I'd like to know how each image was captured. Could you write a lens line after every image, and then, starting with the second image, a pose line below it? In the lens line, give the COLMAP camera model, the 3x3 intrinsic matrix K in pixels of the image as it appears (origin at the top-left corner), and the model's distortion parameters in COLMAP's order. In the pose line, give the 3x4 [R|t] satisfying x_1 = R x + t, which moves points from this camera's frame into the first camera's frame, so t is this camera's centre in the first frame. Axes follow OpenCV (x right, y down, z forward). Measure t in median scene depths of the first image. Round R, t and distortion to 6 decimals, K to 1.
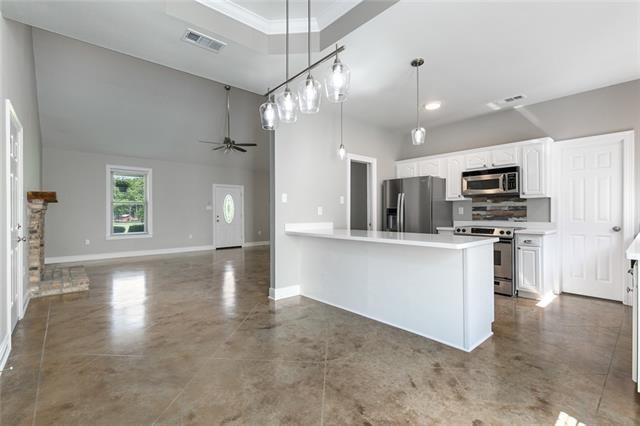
lens RADIAL K [[293.8, 0, 318.9], [0, 293.8, 211.7], [0, 0, 1]] dist [0.011793, -0.001299]
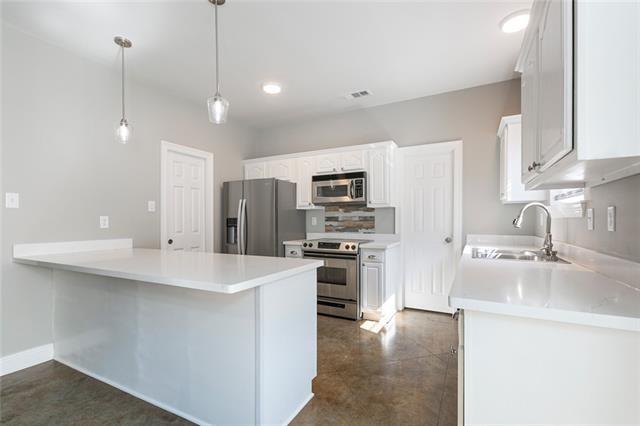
lens RADIAL K [[293.8, 0, 329.1], [0, 293.8, 221.6], [0, 0, 1]] dist [0.011793, -0.001299]
pose [[0.925654, -0.001531, 0.378369, 0.229808], [-0.001120, 0.999976, 0.006787, -0.009092], [-0.378370, -0.006706, 0.925630, 0.211742]]
